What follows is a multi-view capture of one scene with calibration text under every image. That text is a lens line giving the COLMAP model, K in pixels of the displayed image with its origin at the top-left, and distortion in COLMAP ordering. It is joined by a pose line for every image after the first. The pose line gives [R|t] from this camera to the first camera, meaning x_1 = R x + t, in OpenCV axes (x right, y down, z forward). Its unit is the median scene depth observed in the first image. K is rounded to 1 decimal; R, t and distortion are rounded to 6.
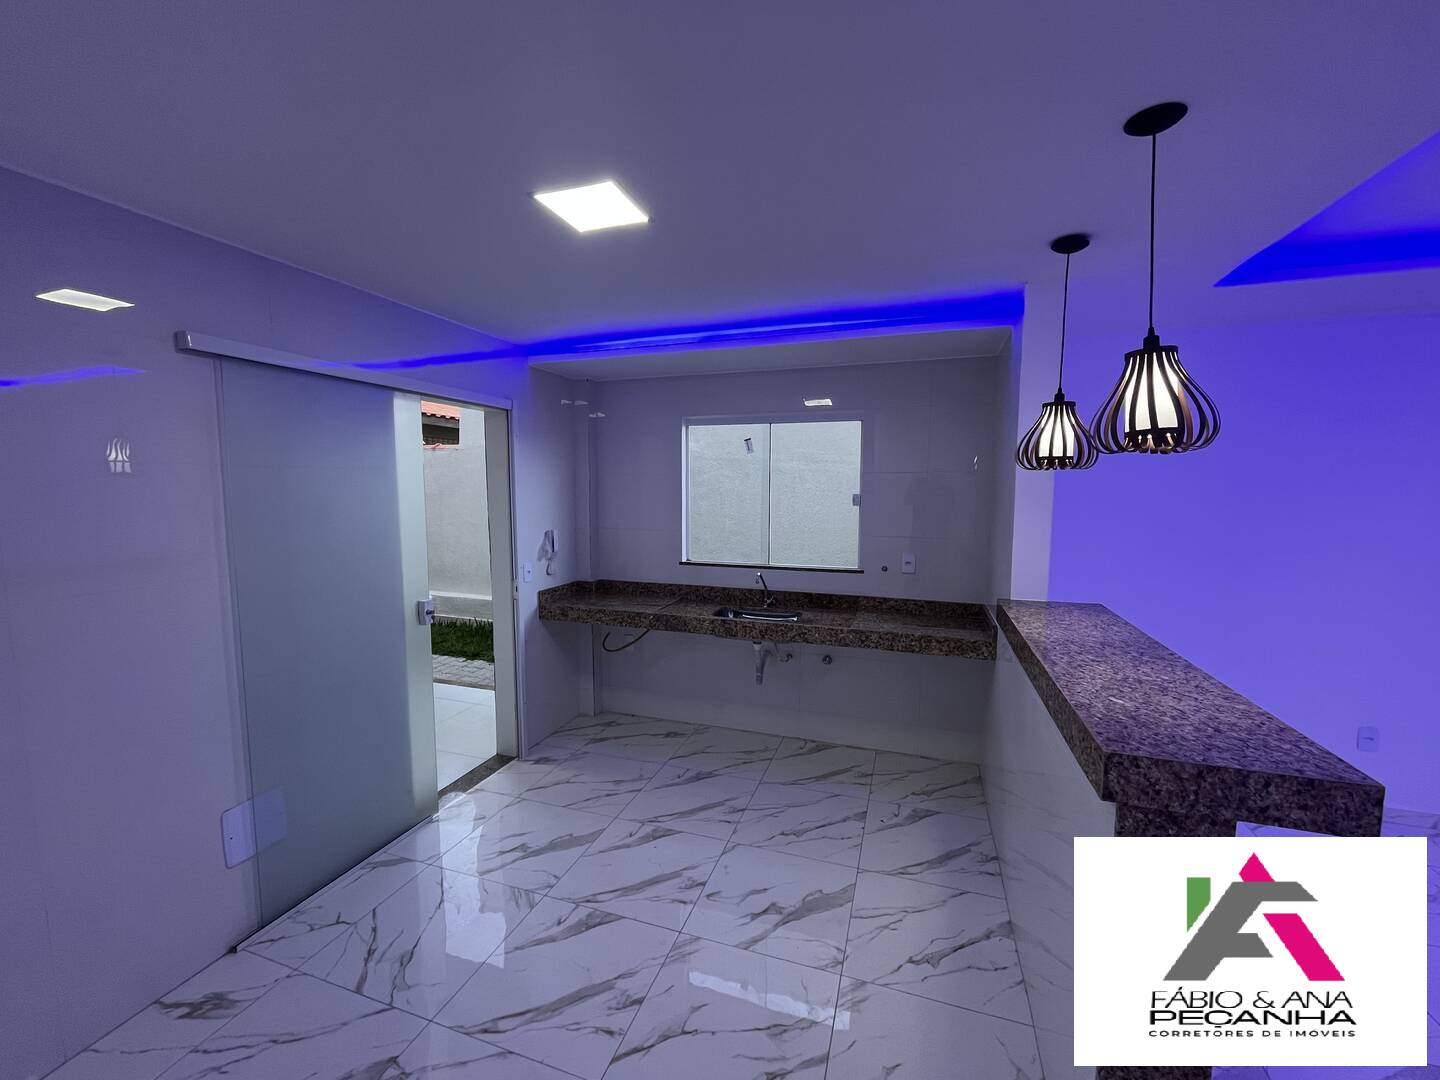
lens RADIAL K [[584.9, 0, 720.0], [0, 584.9, 540.0], [0, 0, 1]] dist [-0.000823, -0.000167]
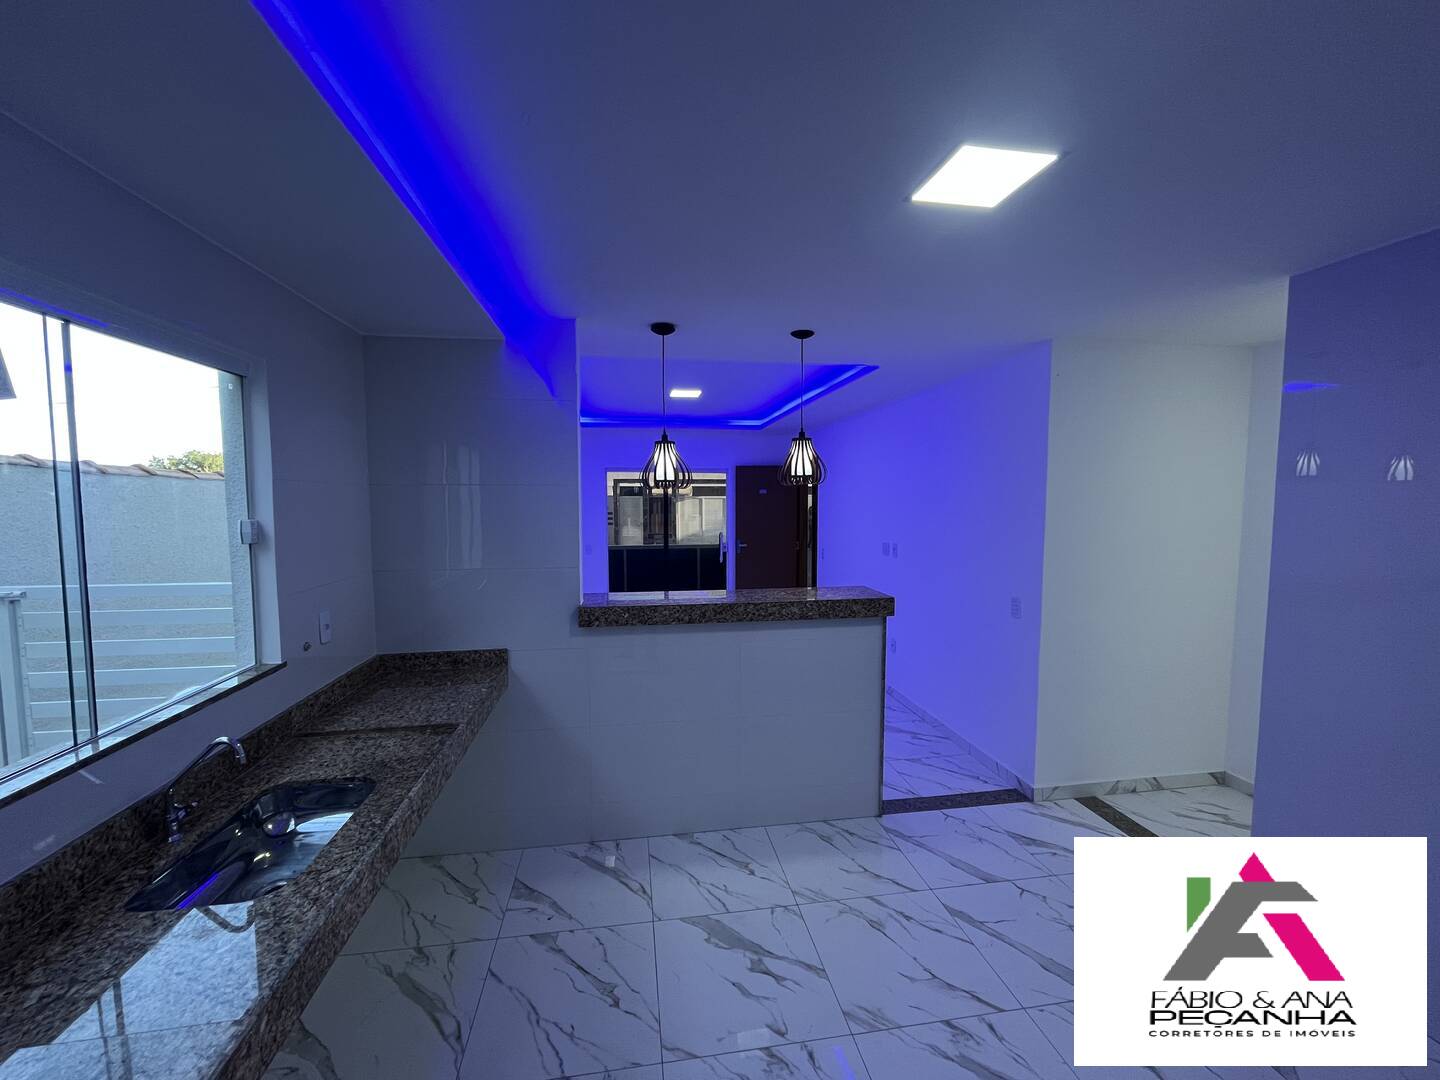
lens RADIAL K [[580.5, 0, 720.0], [0, 580.5, 540.0], [0, 0, 1]] dist [0.000910, 0.000073]
pose [[-0.461475, -0.062408, 0.884955, -0.679992], [0.083044, 0.990104, 0.113128, -0.142180], [-0.883258, 0.125696, -0.451726, 1.468230]]
